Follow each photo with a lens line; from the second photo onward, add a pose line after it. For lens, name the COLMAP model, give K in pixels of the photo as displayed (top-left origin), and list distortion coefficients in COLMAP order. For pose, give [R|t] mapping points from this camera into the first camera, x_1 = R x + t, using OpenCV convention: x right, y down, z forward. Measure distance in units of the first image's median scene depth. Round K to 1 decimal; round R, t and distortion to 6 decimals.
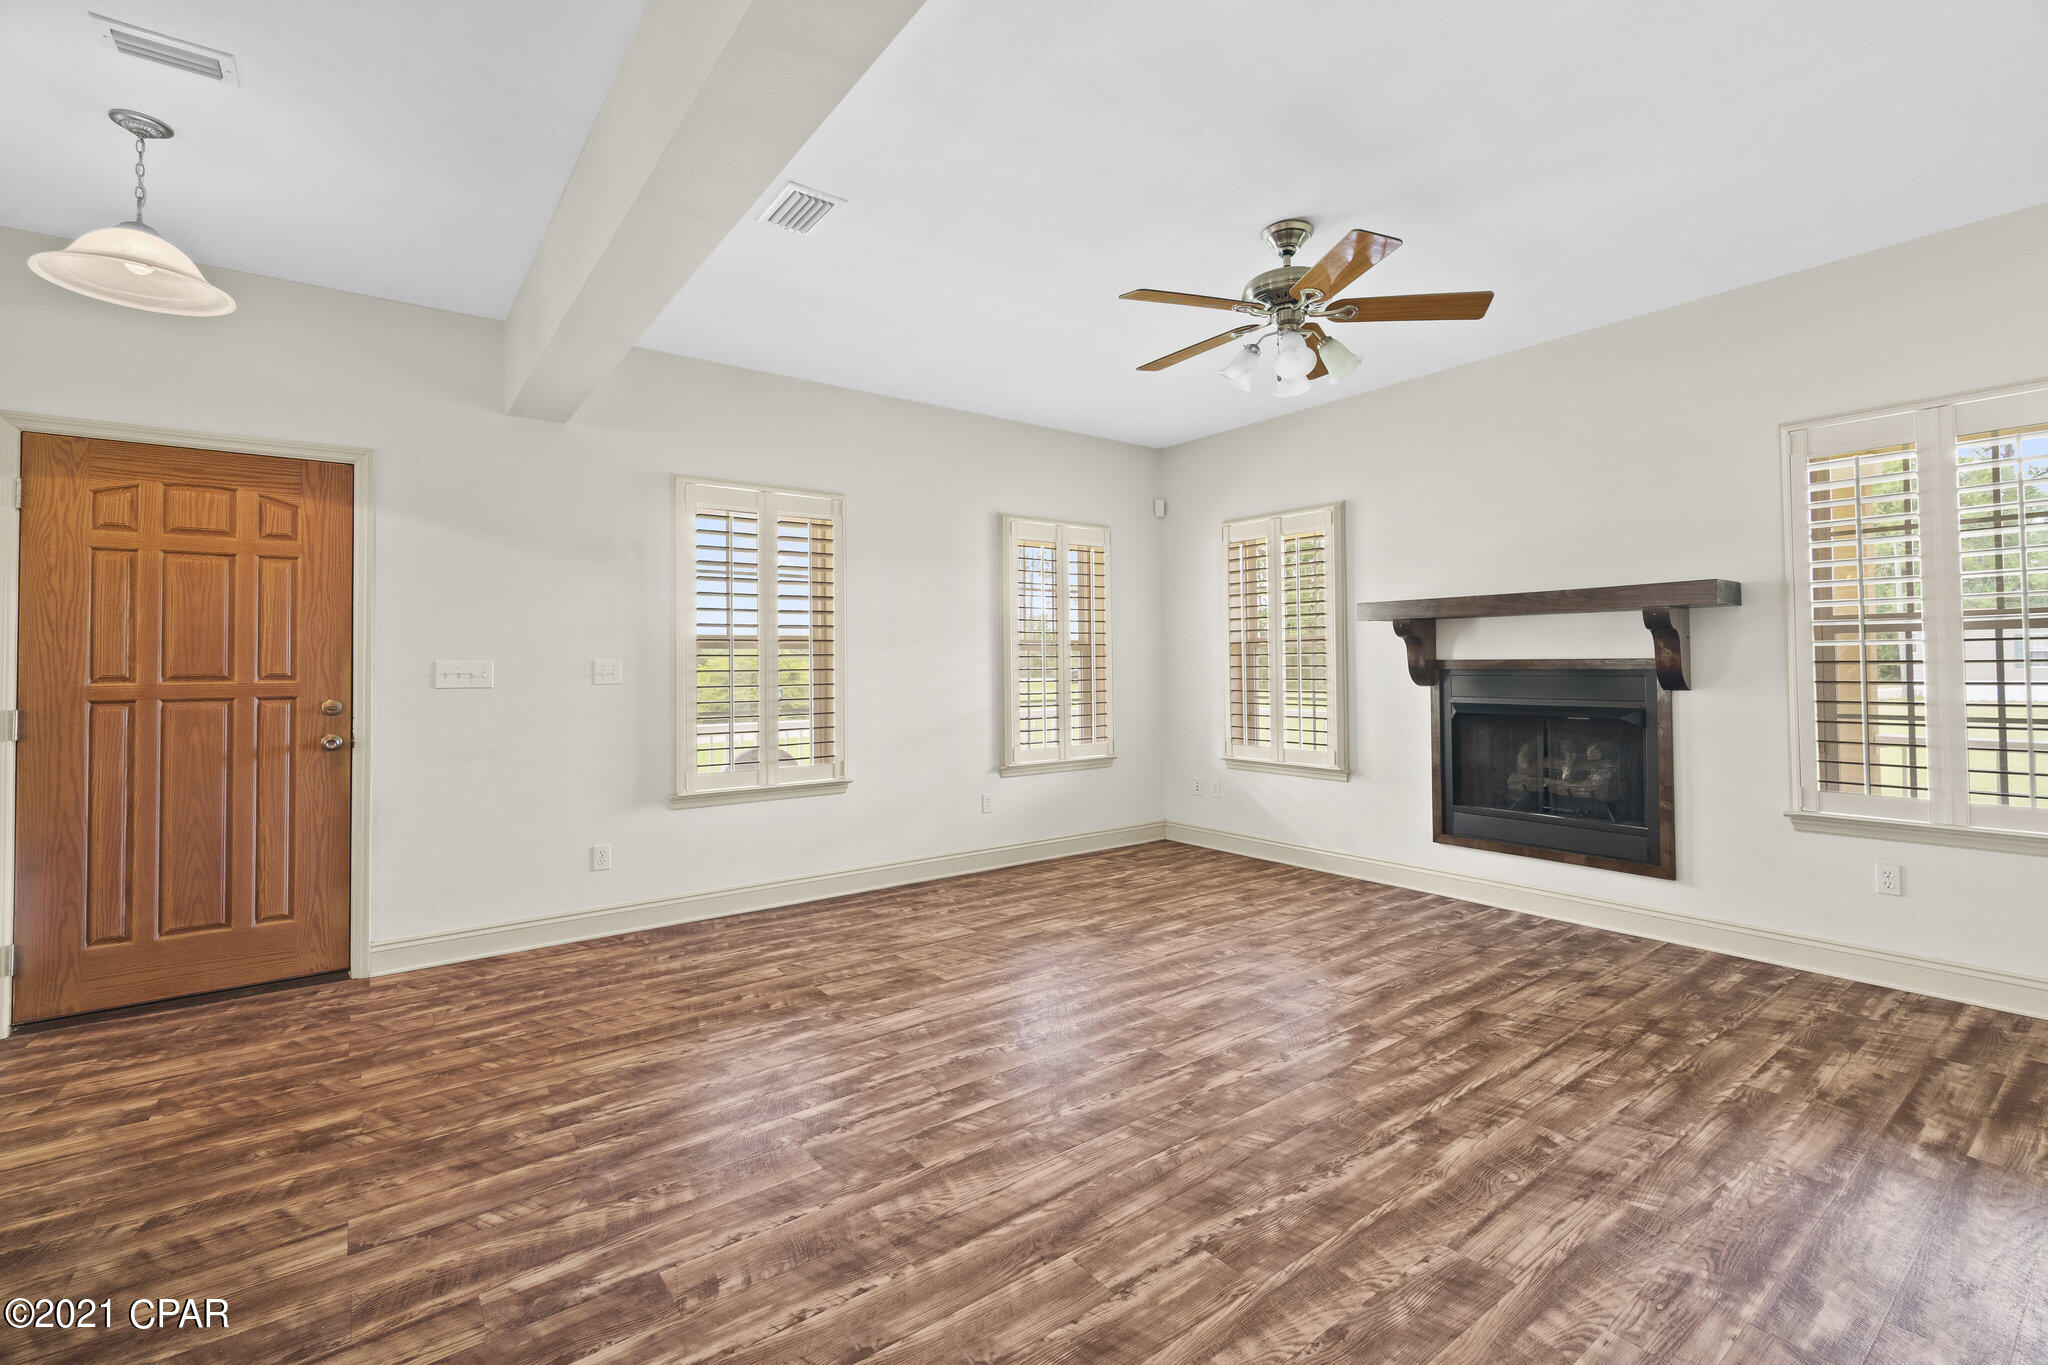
lens RADIAL K [[899.1, 0, 1032.4], [0, 899.1, 646.4], [0, 0, 1]] dist [-0.001828, 0.000734]
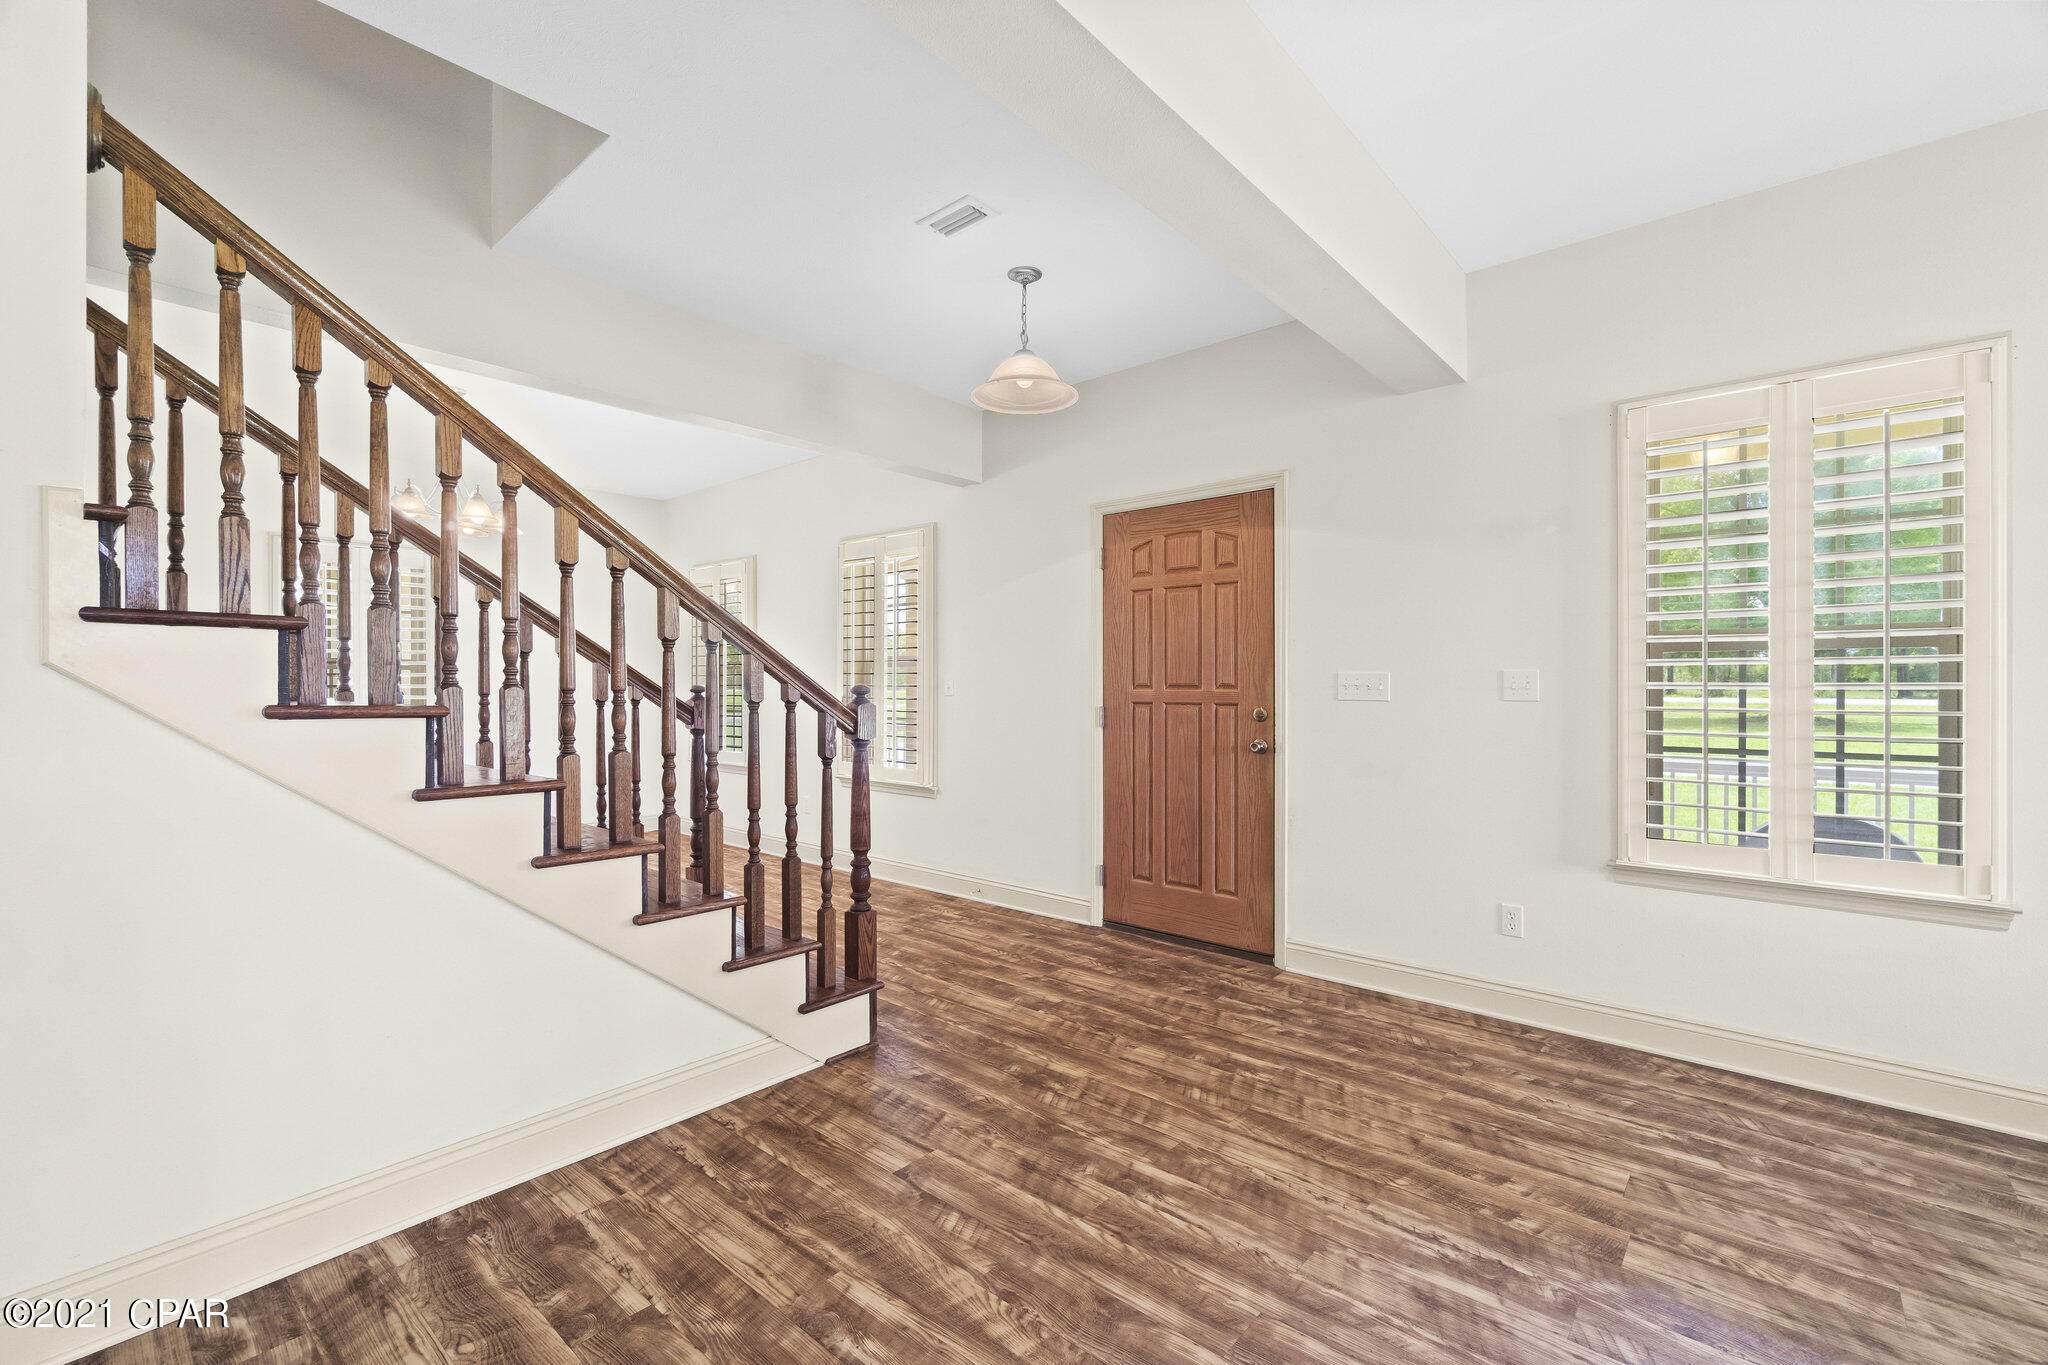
lens RADIAL K [[882.4, 0, 1027.7], [0, 882.4, 685.3], [0, 0, 1]] dist [-0.003603, 0.000963]
pose [[0.206370, 0.012277, -0.978397, 0.247918], [0.020892, 0.999638, 0.016951, 0.009110], [0.978251, -0.023939, 0.206038, 0.572623]]
